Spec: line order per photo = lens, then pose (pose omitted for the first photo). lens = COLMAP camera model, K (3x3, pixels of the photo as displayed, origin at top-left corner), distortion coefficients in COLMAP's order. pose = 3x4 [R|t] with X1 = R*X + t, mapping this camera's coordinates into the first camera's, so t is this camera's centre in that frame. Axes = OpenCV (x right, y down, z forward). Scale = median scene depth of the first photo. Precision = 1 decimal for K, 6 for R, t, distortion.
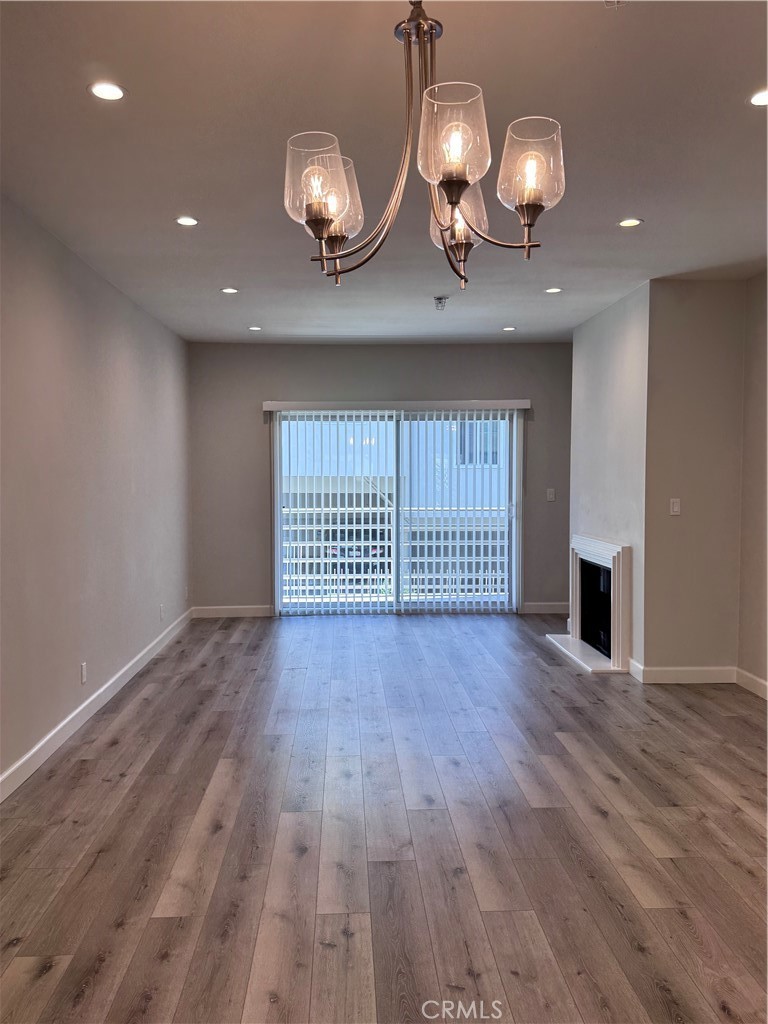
lens RADIAL K [[831.4, 0, 380.4], [0, 831.4, 512.4], [0, 0, 1]] dist [0.058191, -0.067021]
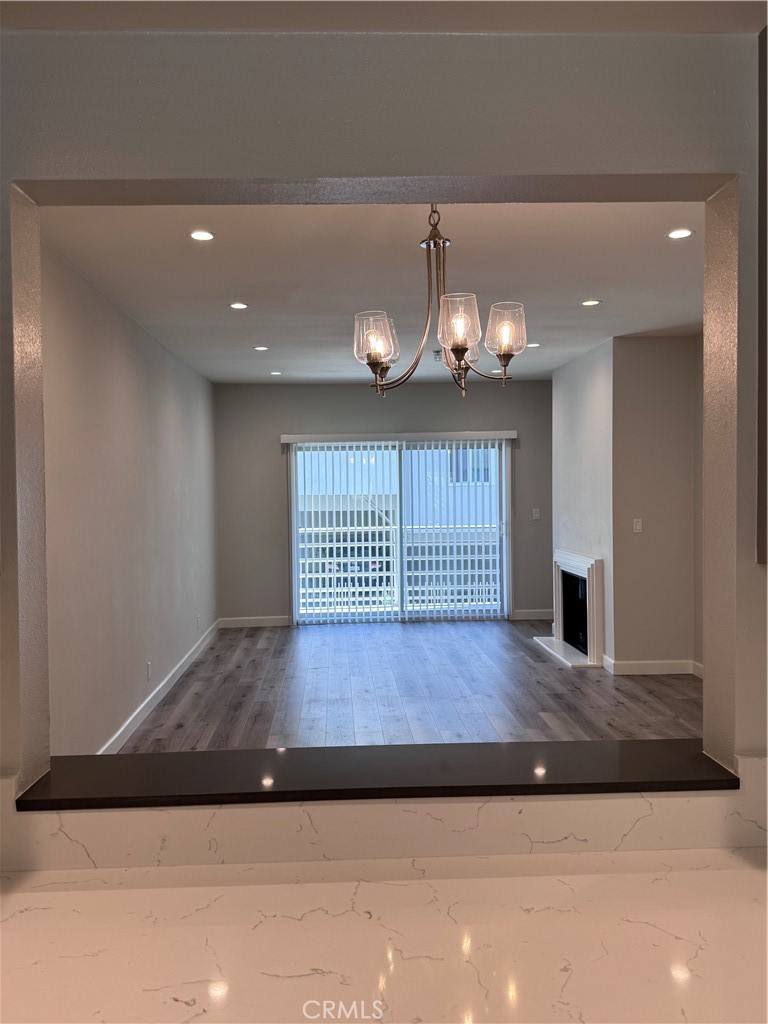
lens RADIAL K [[796.5, 0, 389.6], [0, 796.5, 513.6], [0, 0, 1]] dist [0.051732, 0.005096]
pose [[0.999807, -0.012780, 0.014915, -0.016559], [0.013059, 0.999739, -0.018725, -0.006586], [-0.014672, 0.018916, 0.999713, -0.122706]]
